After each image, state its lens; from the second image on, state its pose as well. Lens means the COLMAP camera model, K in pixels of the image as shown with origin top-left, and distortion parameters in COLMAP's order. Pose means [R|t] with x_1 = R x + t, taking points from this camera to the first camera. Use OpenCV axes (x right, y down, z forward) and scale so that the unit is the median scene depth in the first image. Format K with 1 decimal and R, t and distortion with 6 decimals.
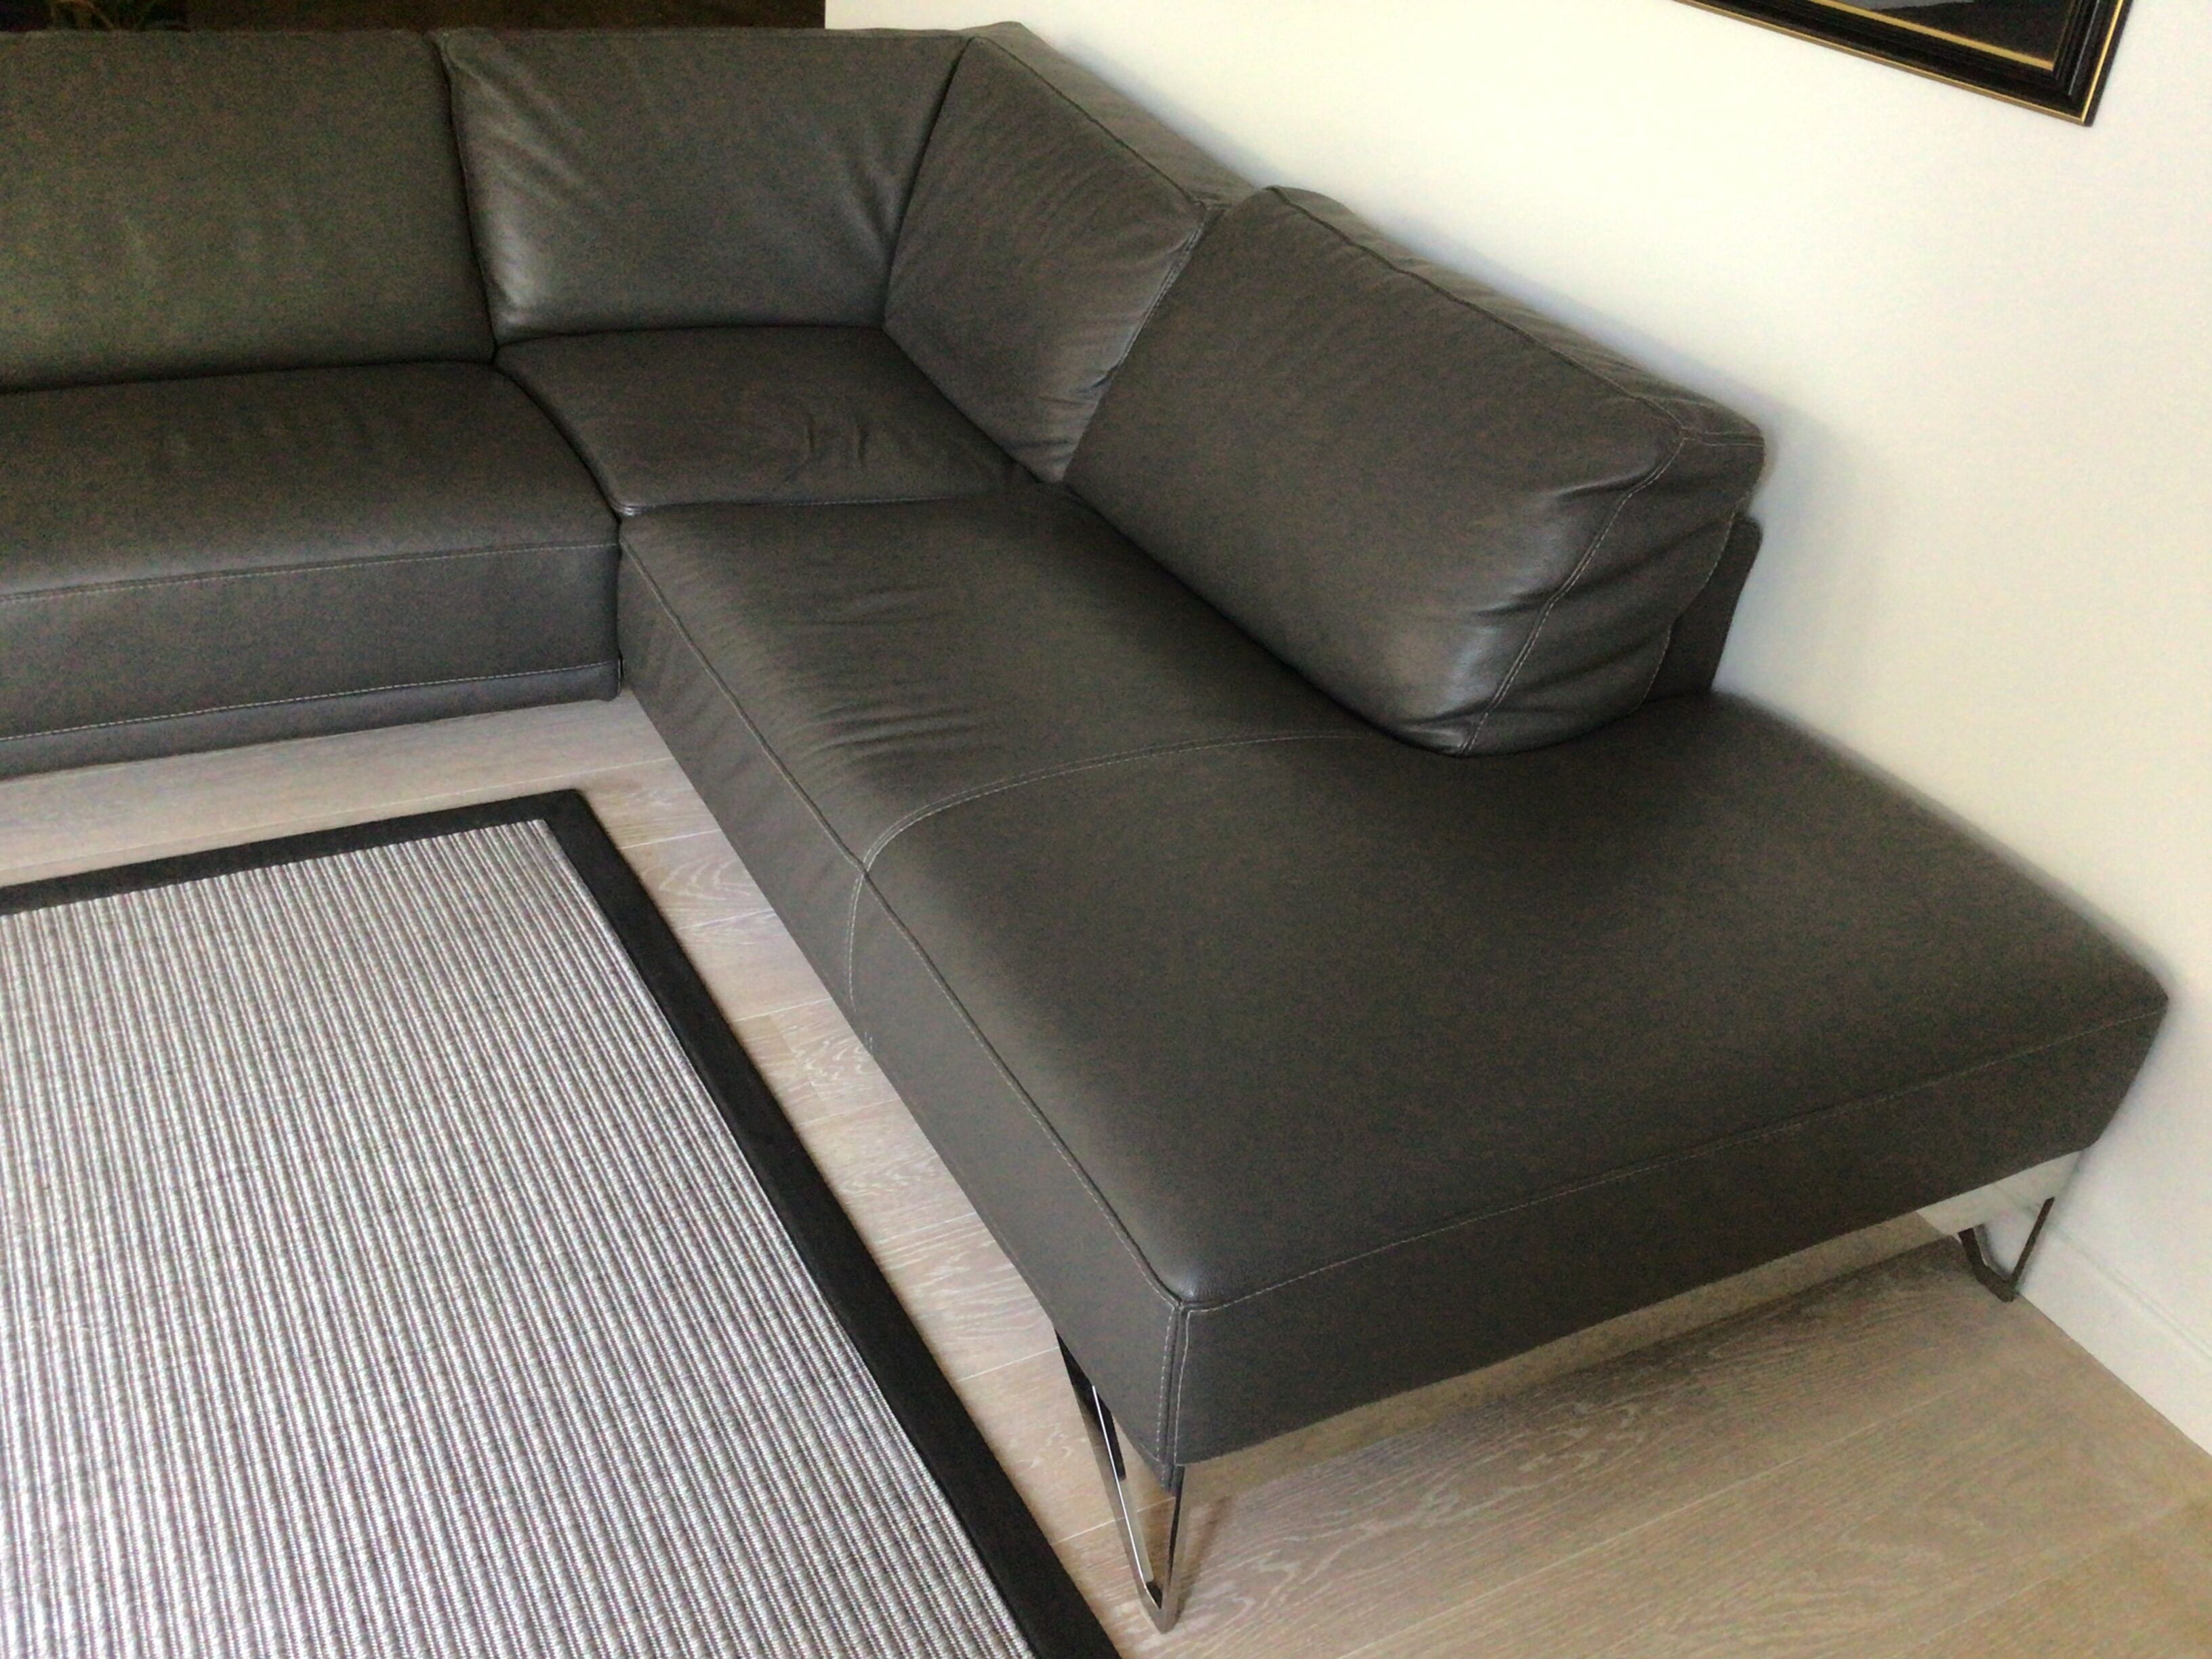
lens RADIAL K [[2061.3, 0, 1106.0], [0, 2061.3, 829.5], [0, 0, 1]] dist [0.053361, -0.000967]
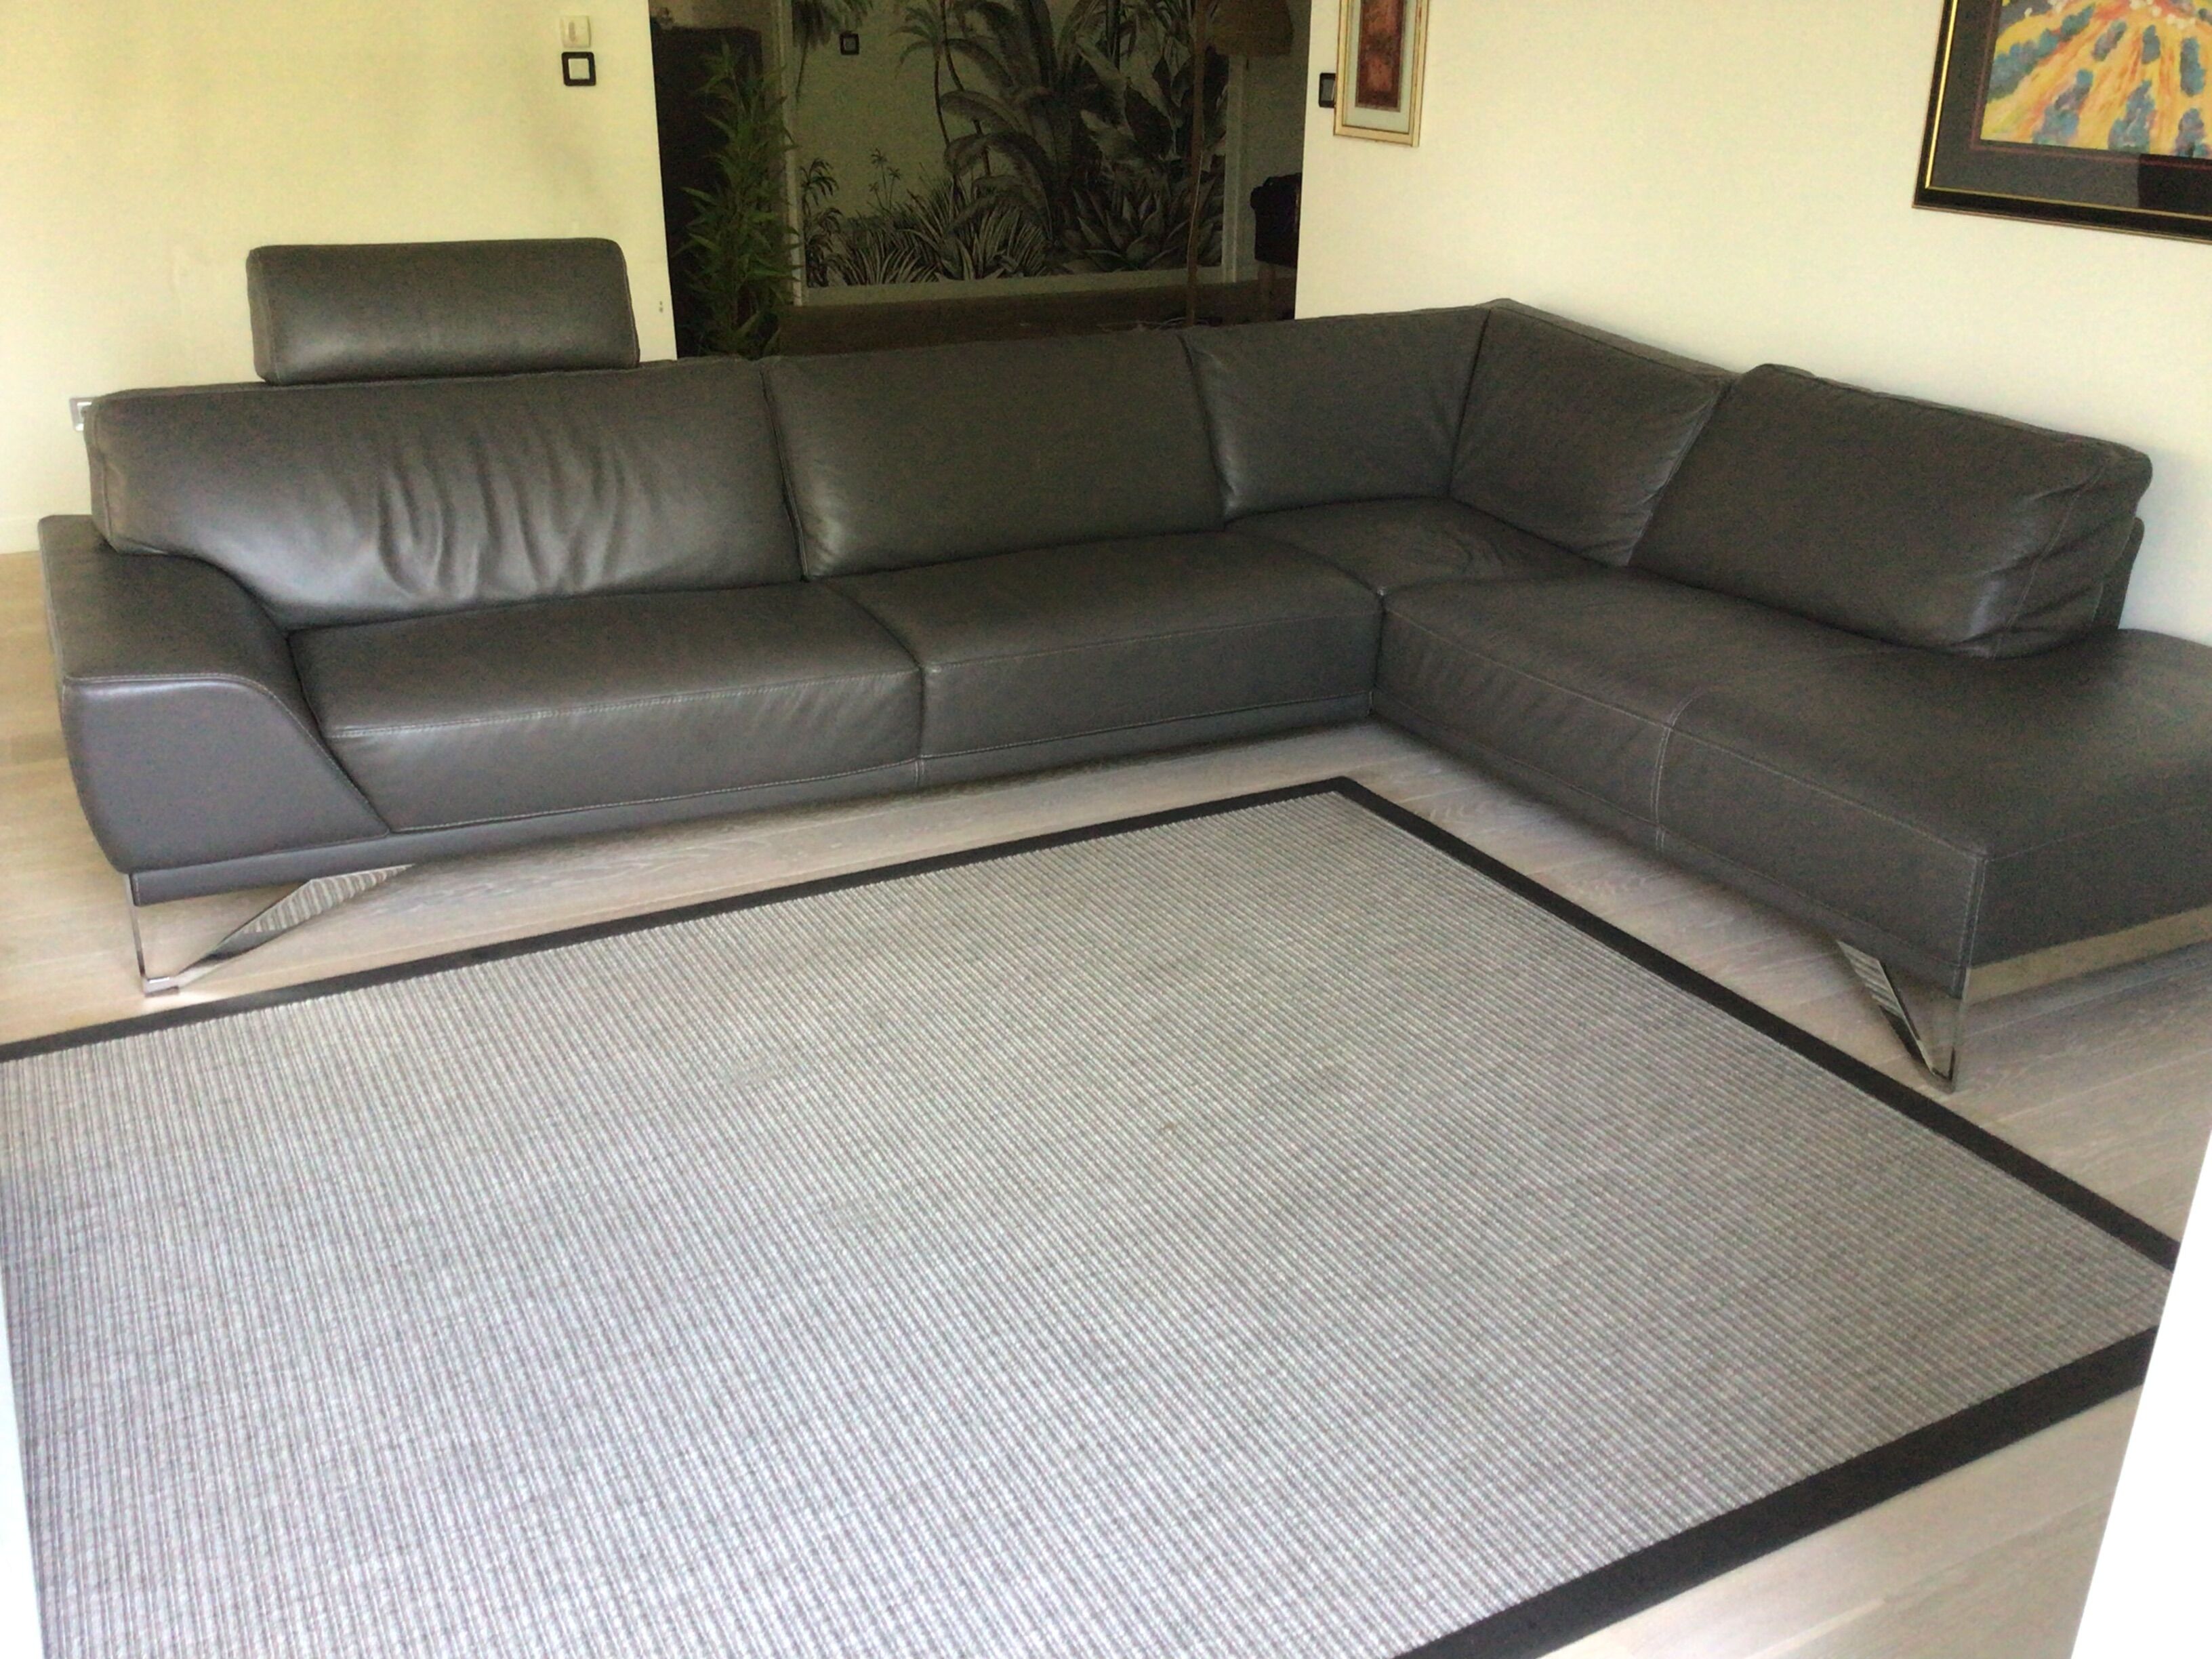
lens RADIAL K [[1998.6, 0, 1106.0], [0, 1998.6, 829.5], [0, 0, 1]] dist [0.052520, -0.001092]
pose [[0.996633, -0.071858, -0.039491, -0.565056], [0.064885, 0.985630, -0.155961, 0.360245], [0.050131, 0.152873, 0.986974, -0.712361]]
